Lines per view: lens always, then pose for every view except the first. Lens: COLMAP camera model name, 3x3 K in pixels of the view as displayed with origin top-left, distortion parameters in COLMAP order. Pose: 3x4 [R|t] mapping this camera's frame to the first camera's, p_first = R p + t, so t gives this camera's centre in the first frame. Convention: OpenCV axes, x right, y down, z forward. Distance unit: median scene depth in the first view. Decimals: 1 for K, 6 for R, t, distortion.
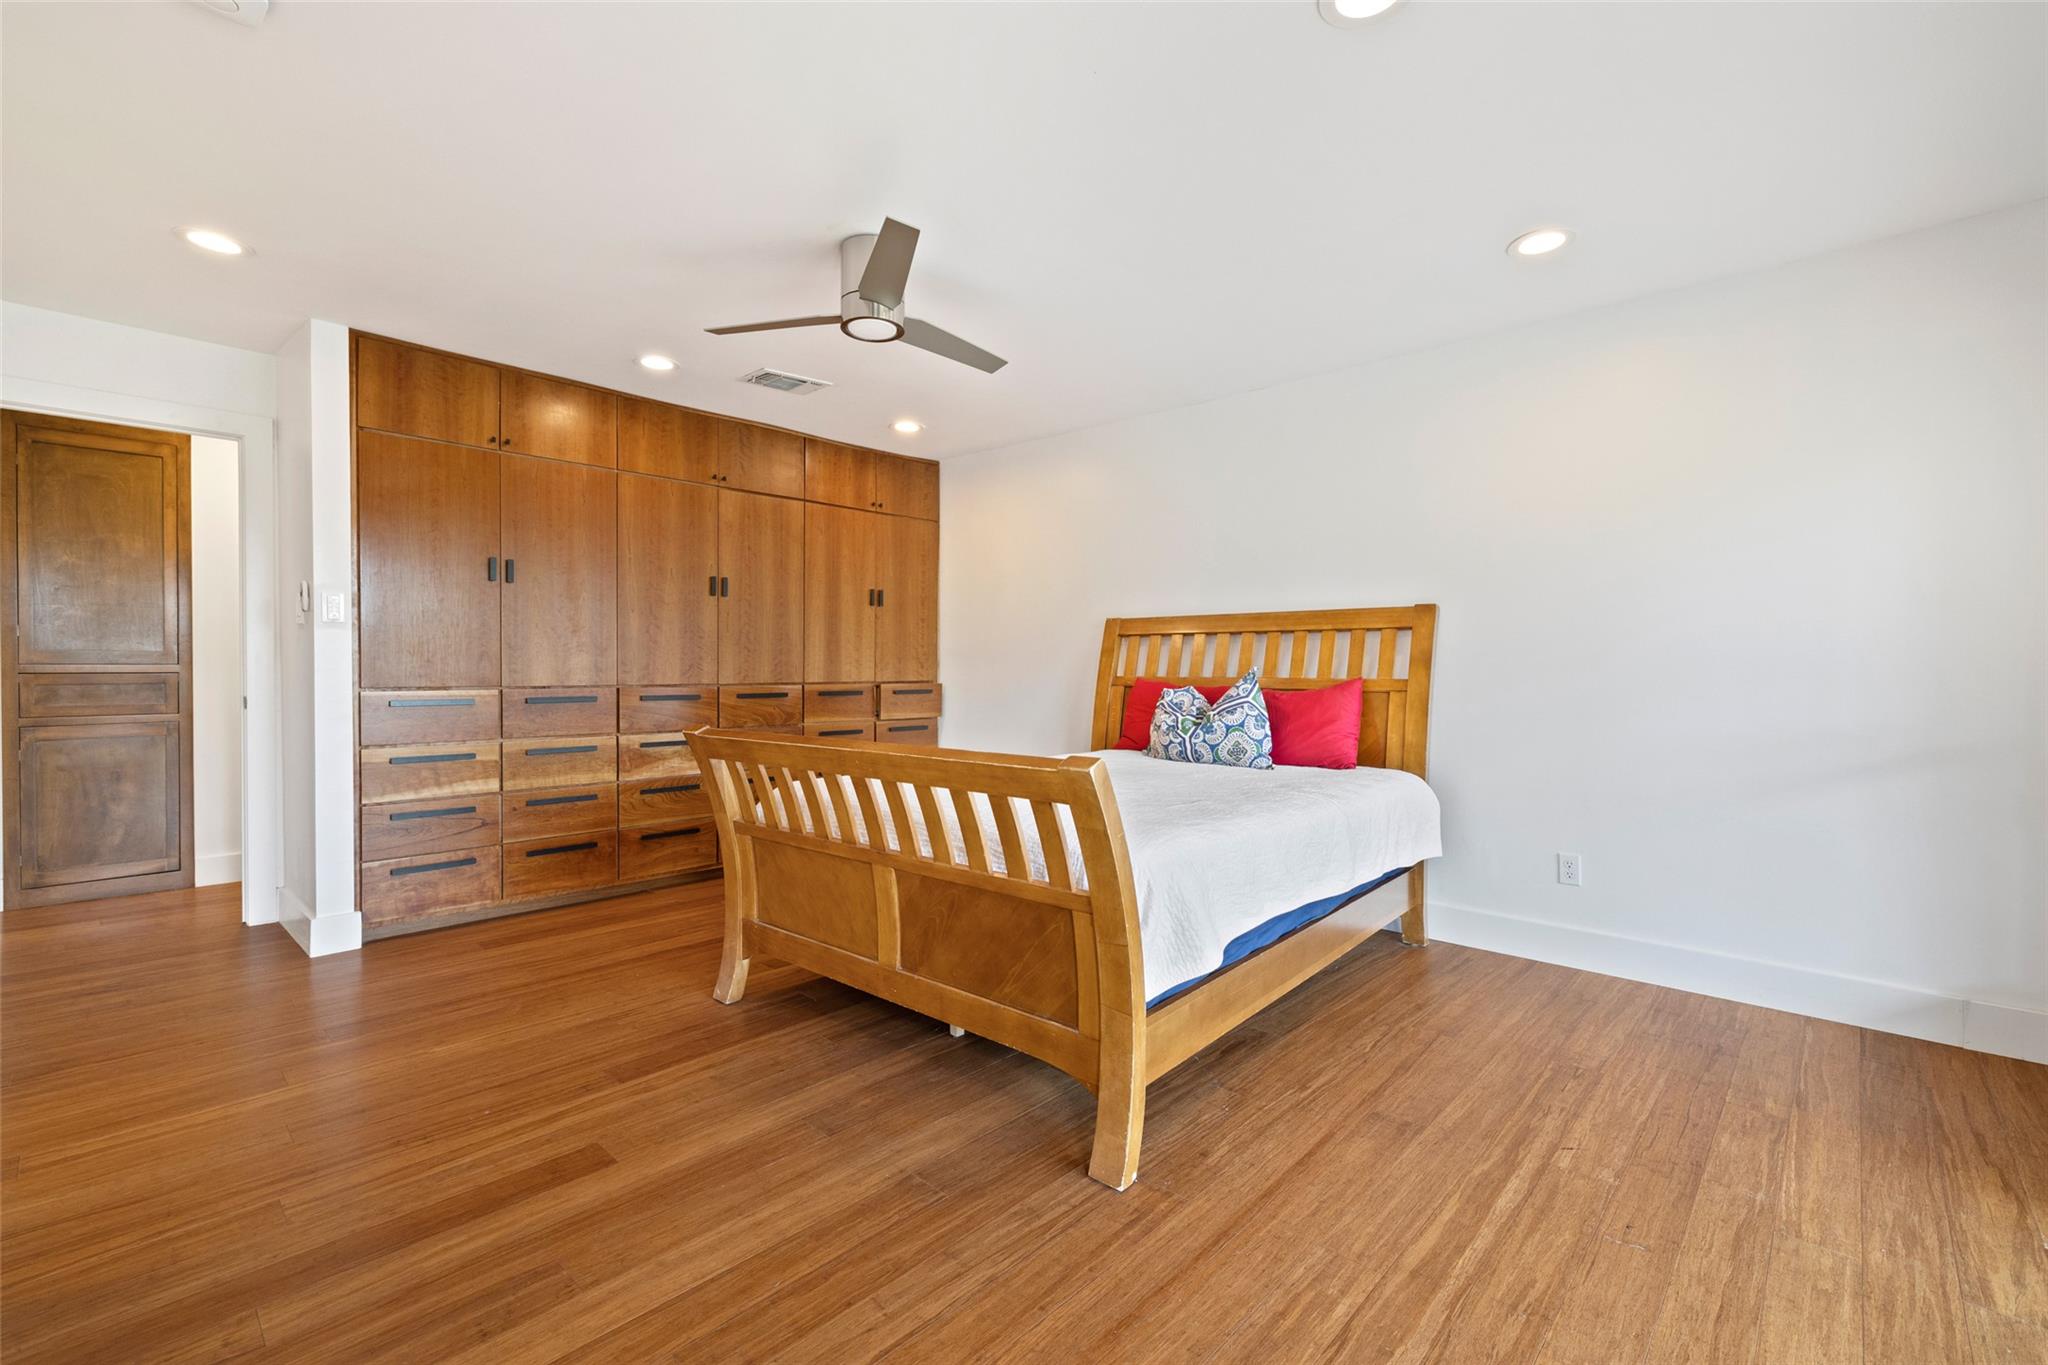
lens RADIAL K [[874.7, 0, 1016.3], [0, 874.7, 678.7], [0, 0, 1]] dist [0.002592, 0.000572]
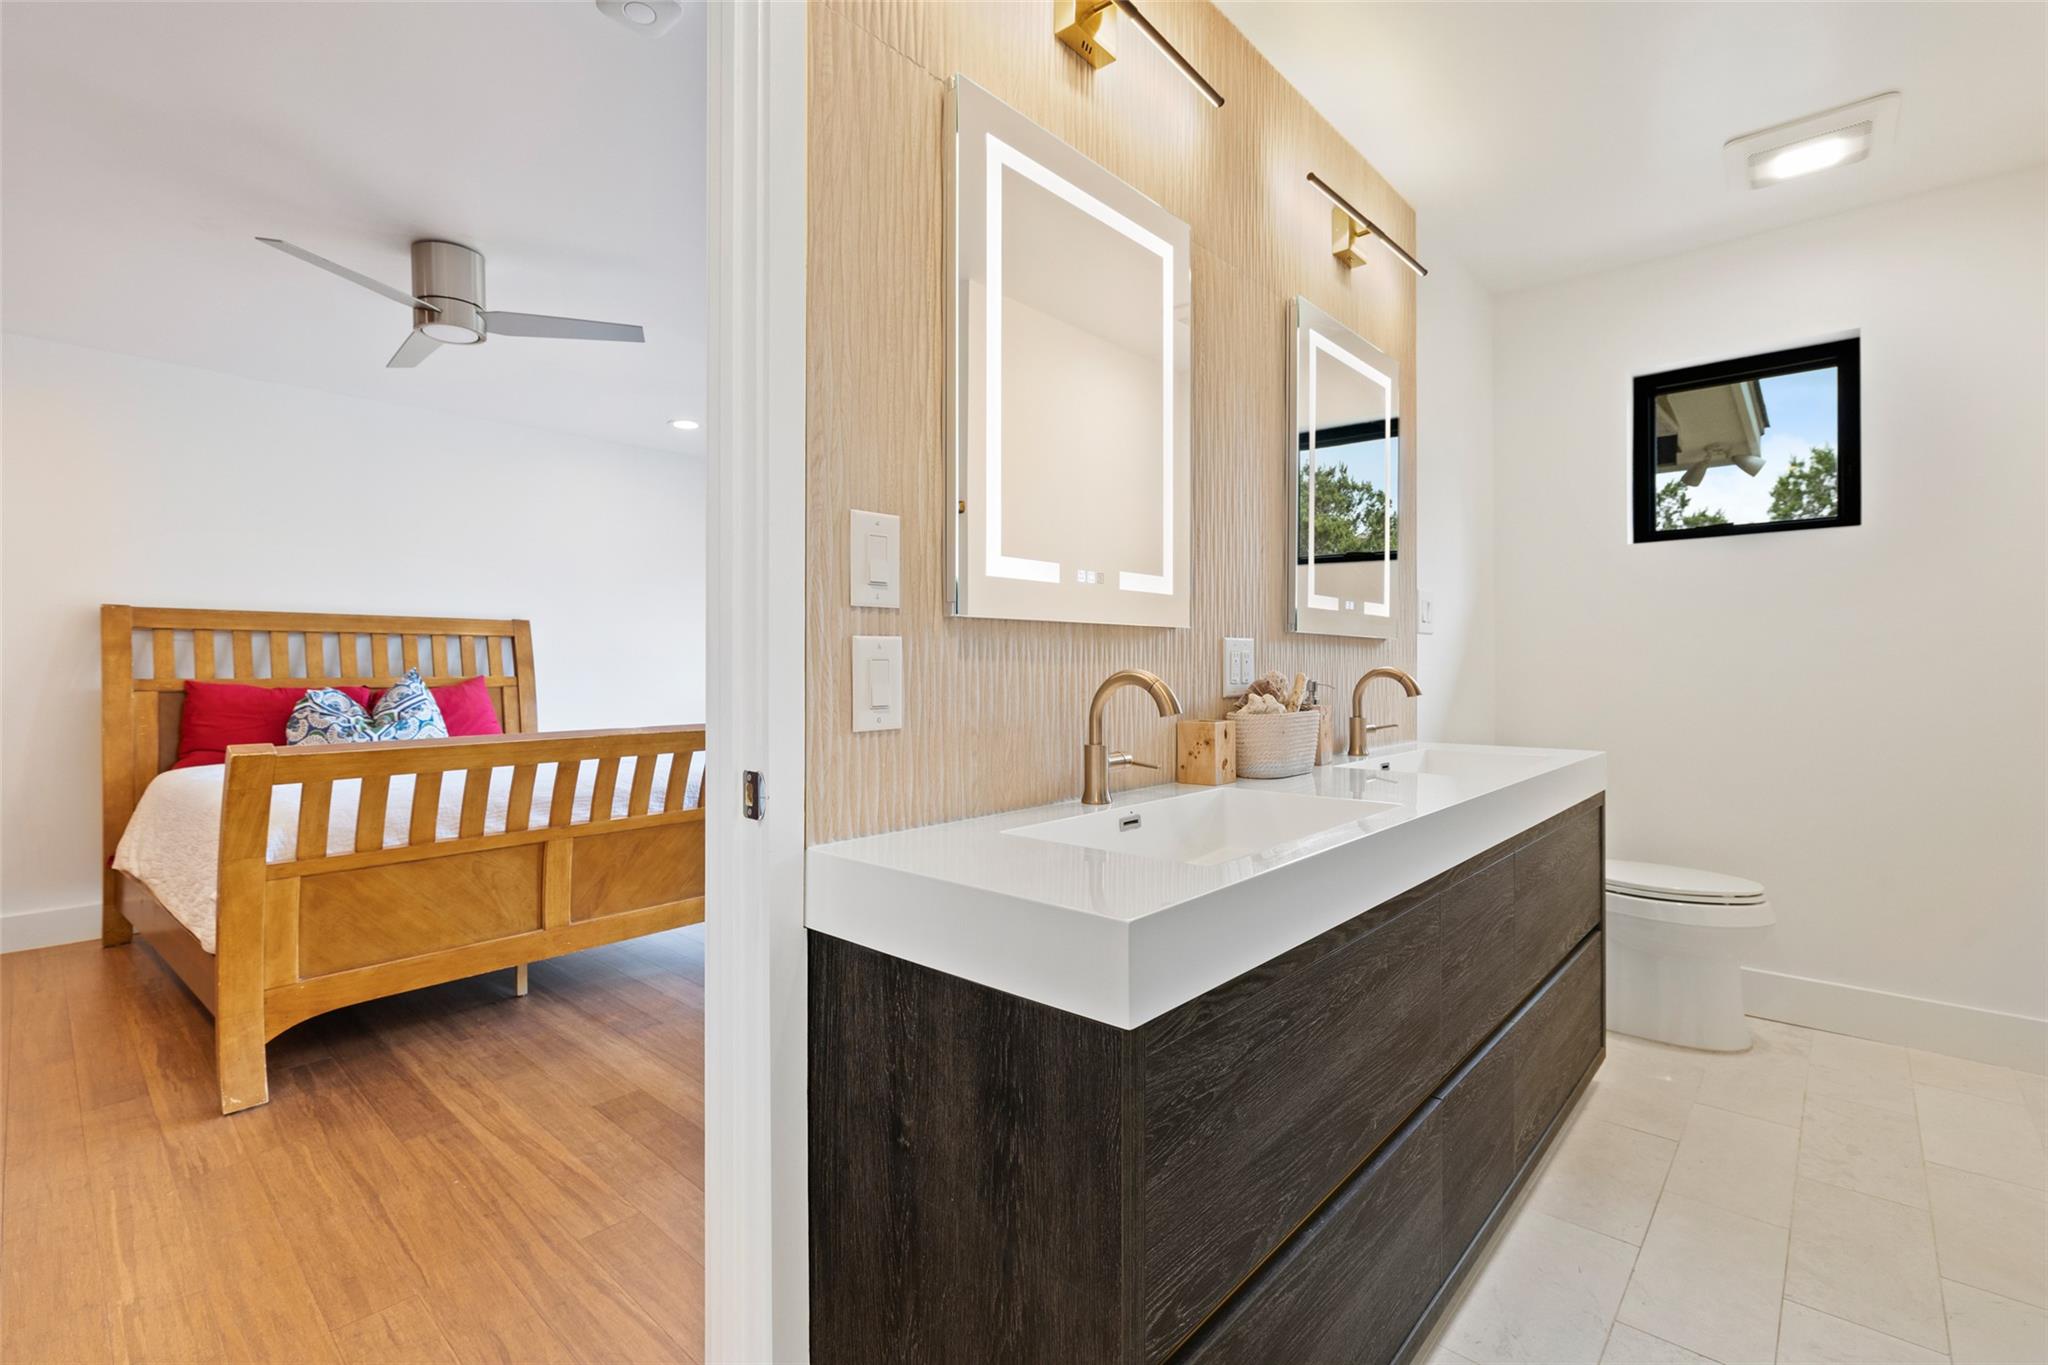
lens RADIAL K [[925.1, 0, 1014.2], [0, 925.1, 669.3], [0, 0, 1]] dist [-0.004568, 0.000327]
pose [[-0.013663, -0.003278, 0.999901, -1.154591], [0.014376, 0.999891, 0.003475, -0.005043], [-0.999803, 0.014422, -0.013615, 0.344594]]
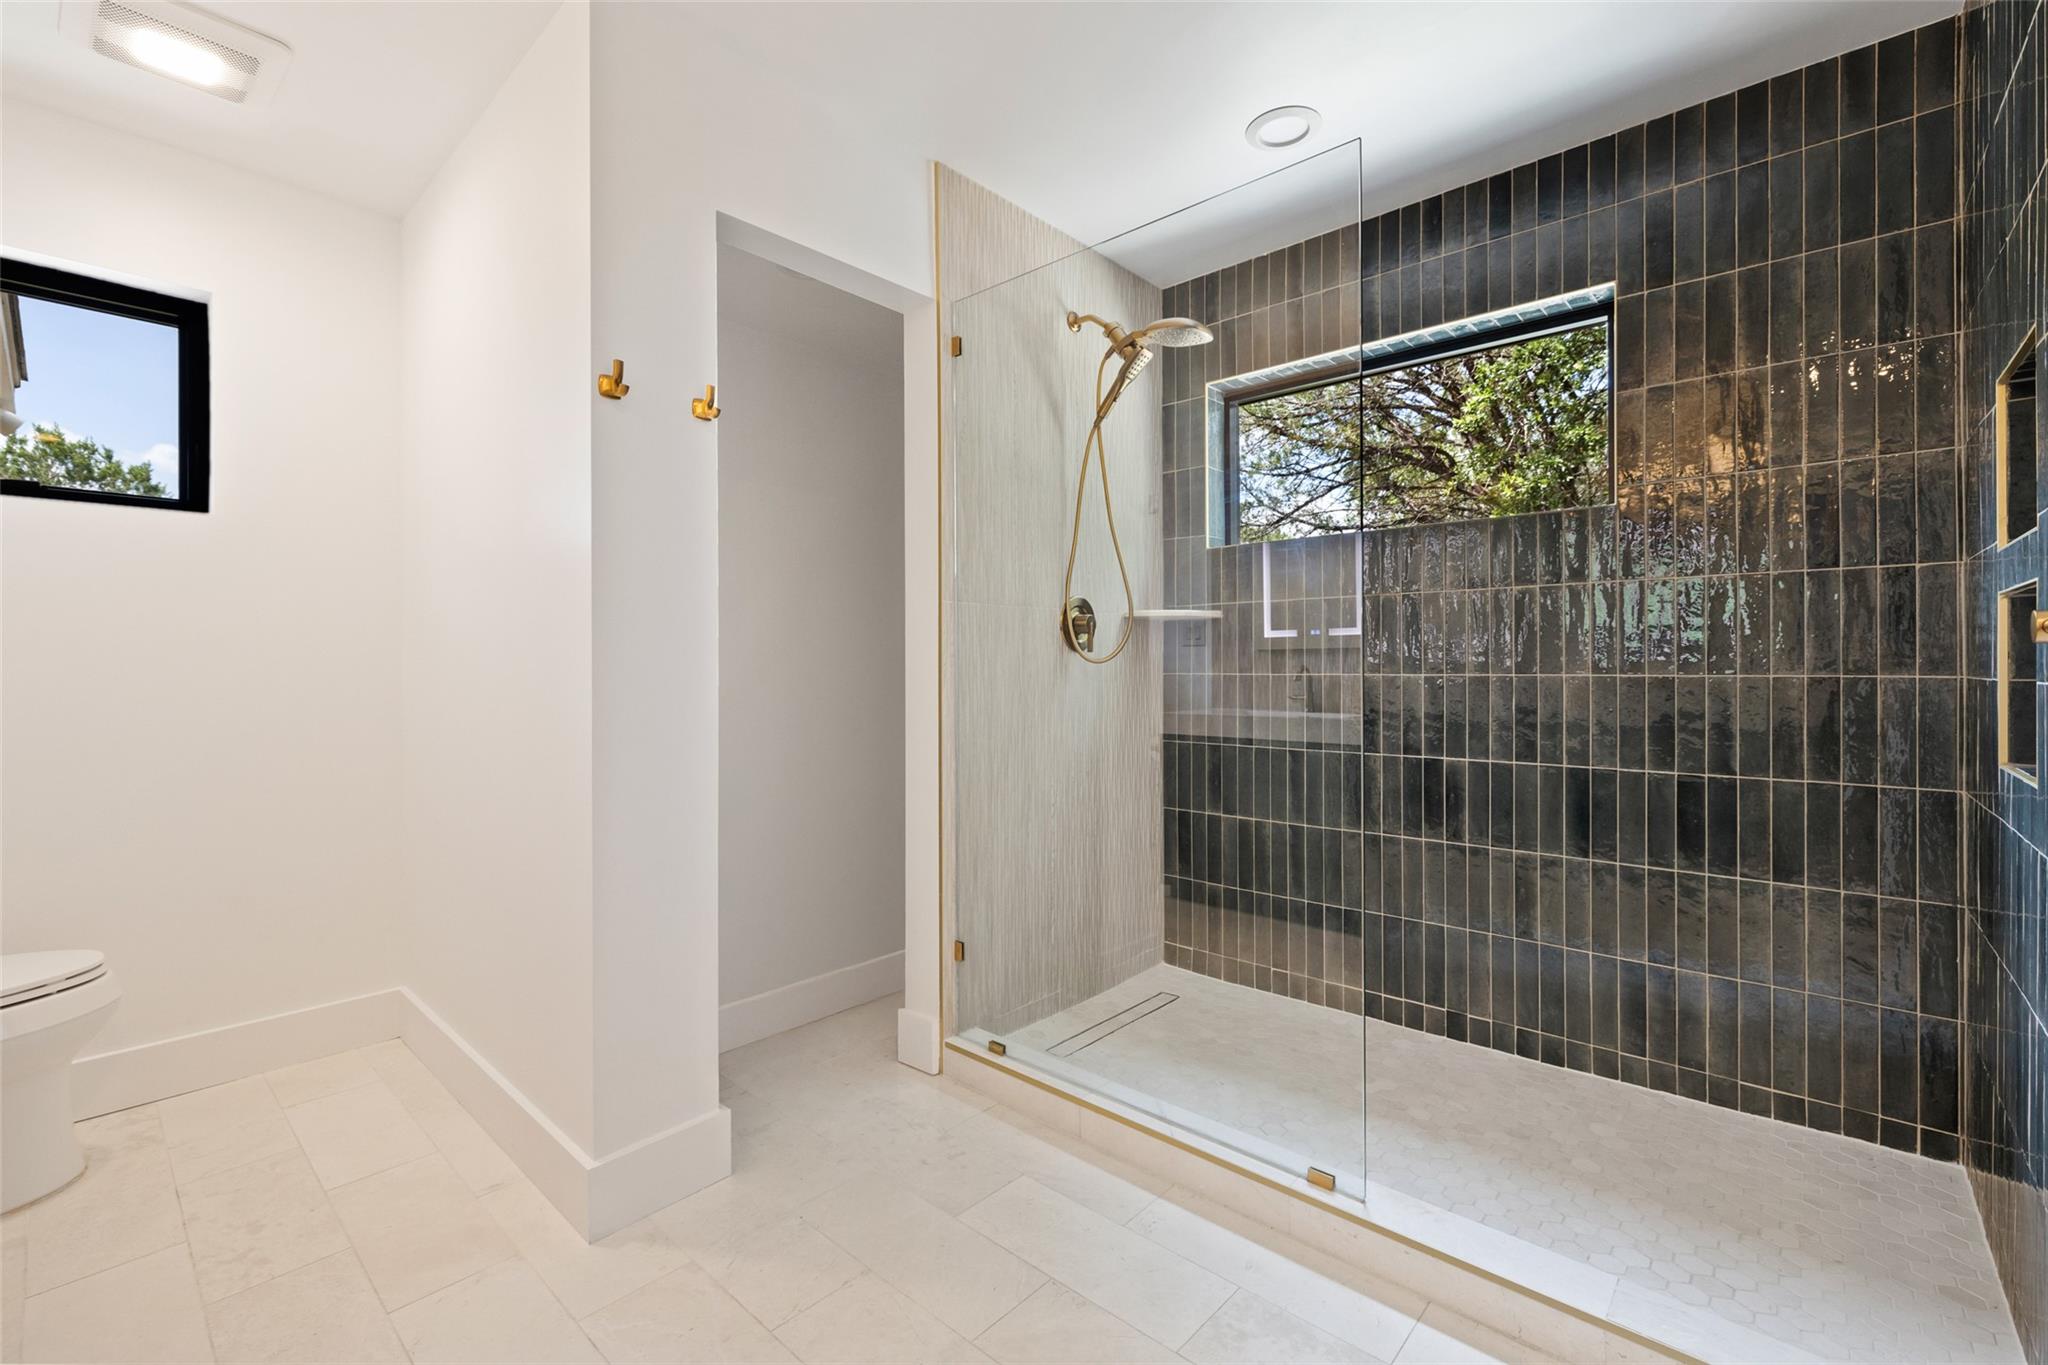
lens RADIAL K [[874.7, 0, 1020.7], [0, 874.7, 664.4], [0, 0, 1]] dist [0.002592, 0.000572]
pose [[-0.999884, 0.006386, -0.013848, -0.955097], [0.006190, 0.999880, 0.014166, -0.005454], [0.013937, 0.014079, -0.999804, 0.281817]]
